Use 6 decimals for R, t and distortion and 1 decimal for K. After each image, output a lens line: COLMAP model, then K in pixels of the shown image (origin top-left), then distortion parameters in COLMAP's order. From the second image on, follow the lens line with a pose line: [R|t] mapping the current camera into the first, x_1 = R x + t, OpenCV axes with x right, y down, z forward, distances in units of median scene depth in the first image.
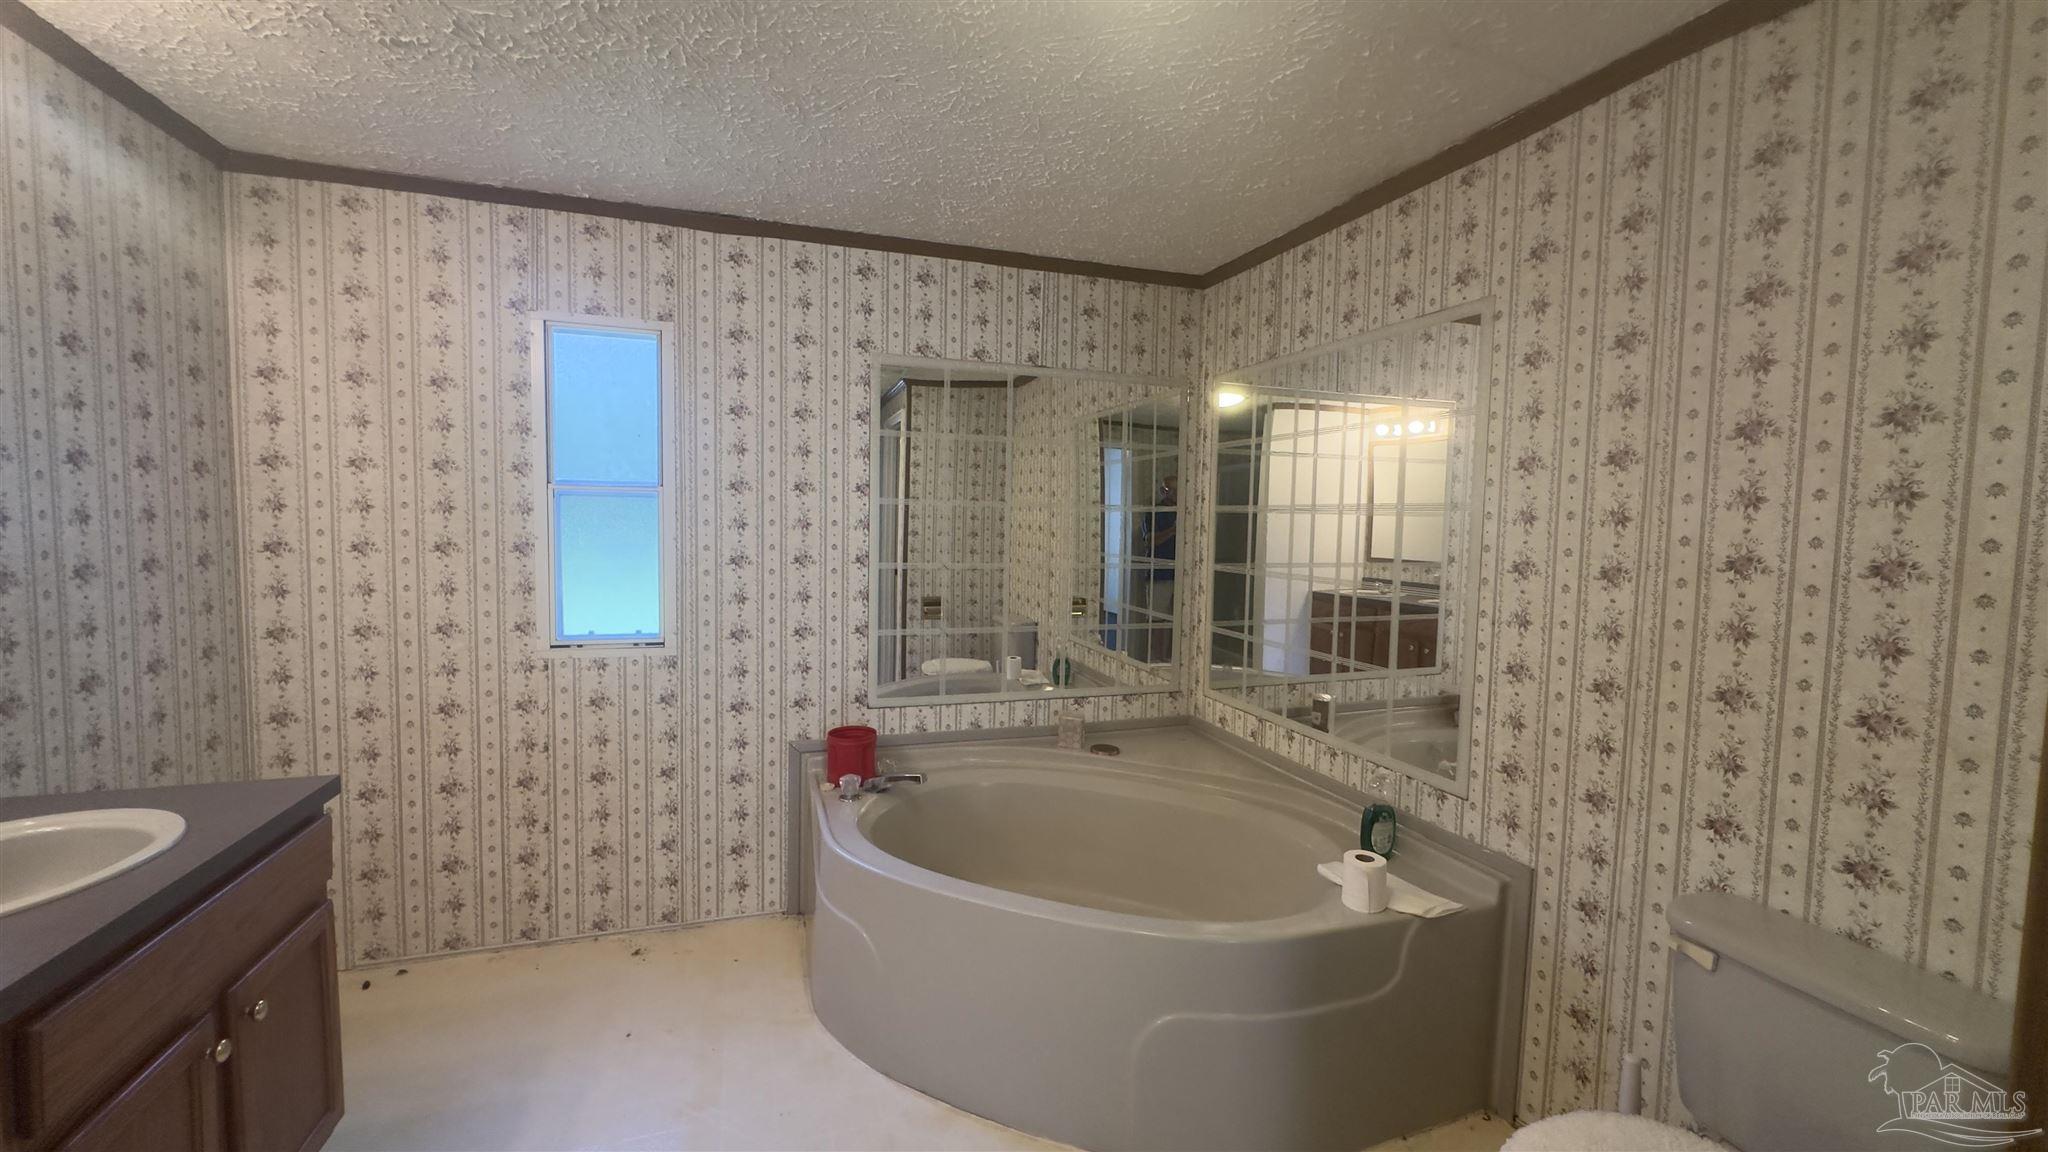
lens RADIAL K [[819.7, 0, 1018.5], [0, 819.7, 574.4], [0, 0, 1]] dist [-0.002702, -0.000498]
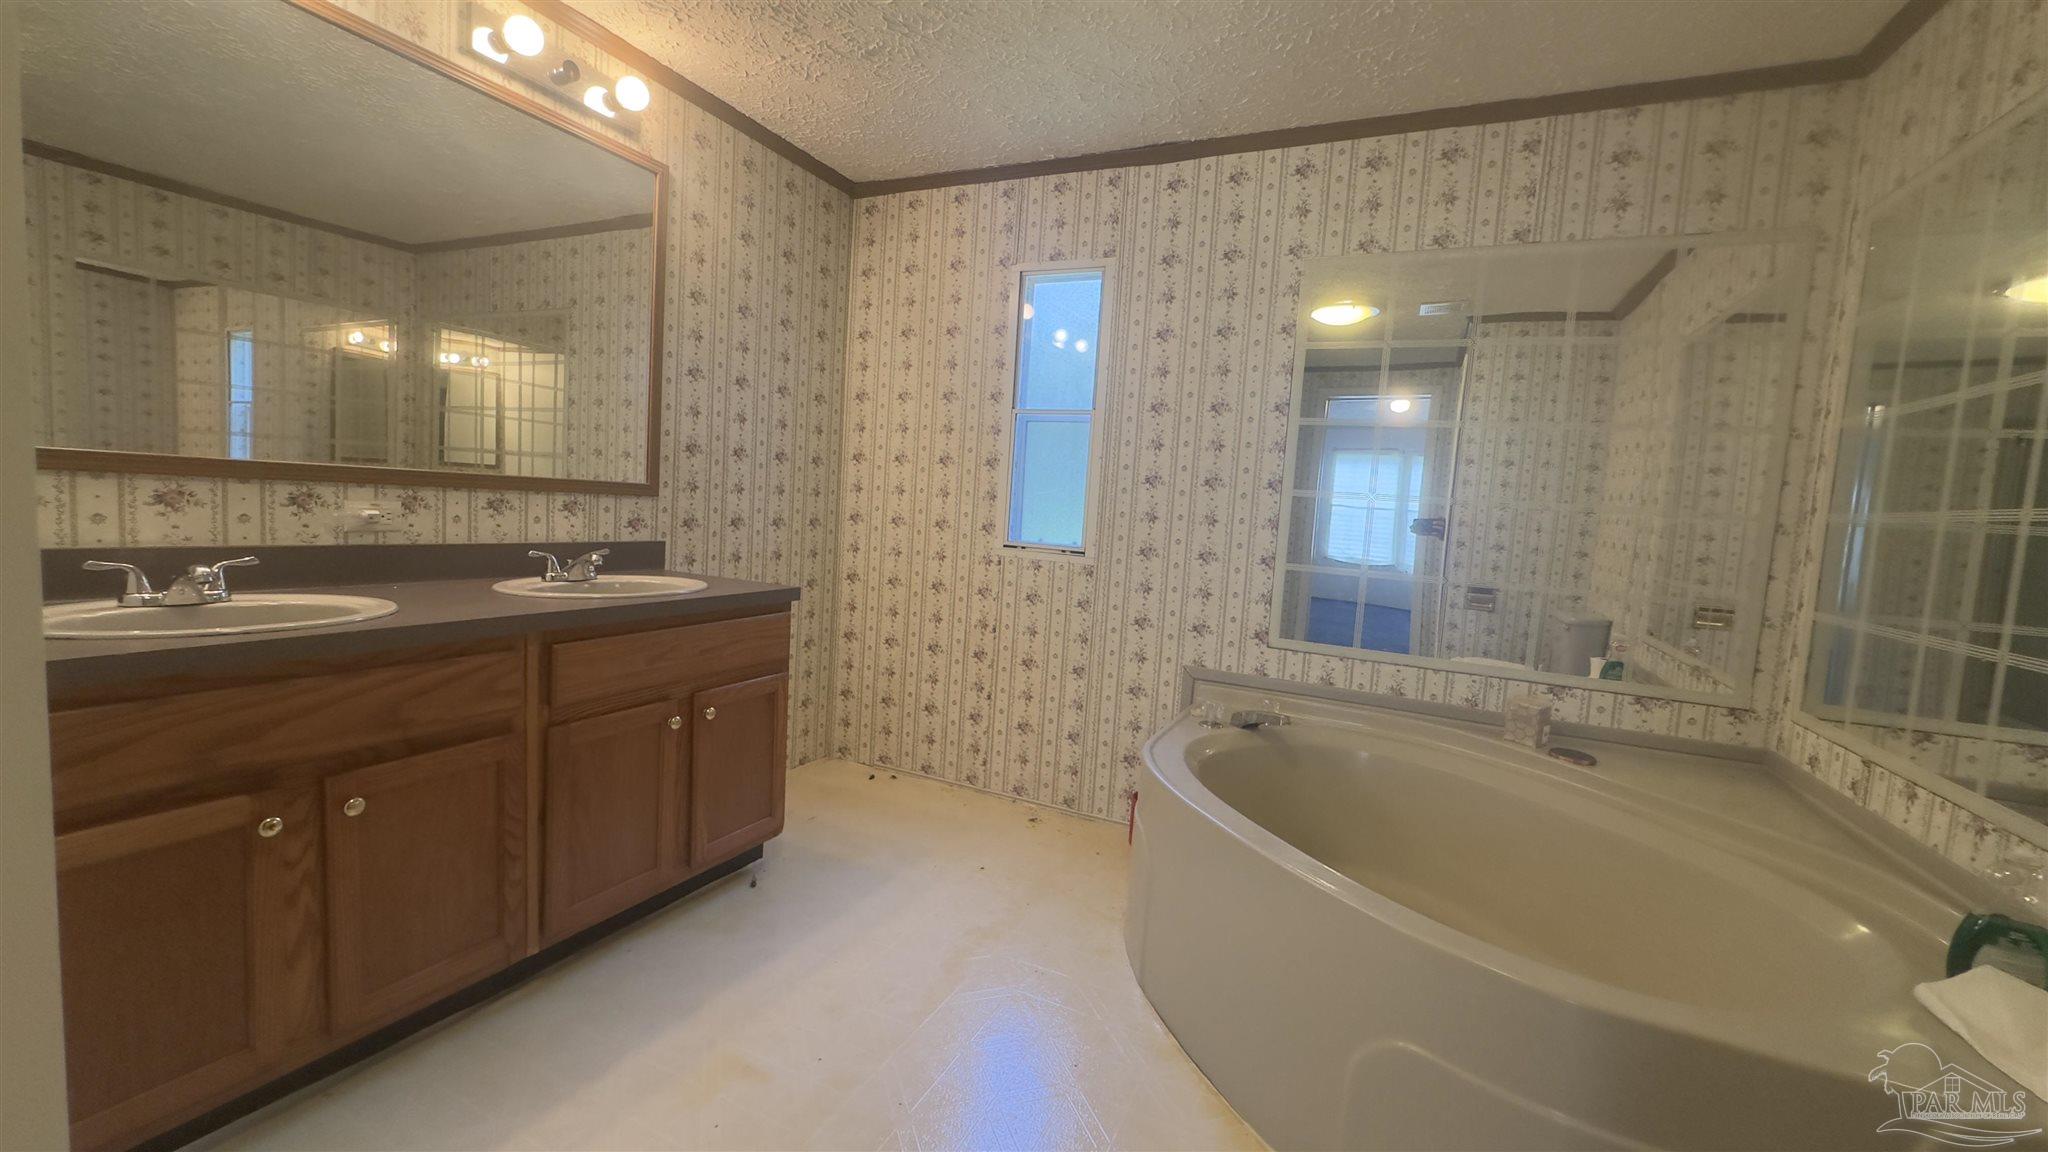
lens RADIAL K [[819.7, 0, 1018.5], [0, 819.7, 574.4], [0, 0, 1]] dist [-0.002702, -0.000498]
pose [[0.718325, 0.090035, -0.689857, 0.265989], [-0.099544, 0.994689, 0.026167, 0.092615], [0.688549, 0.049875, 0.723473, 0.141931]]
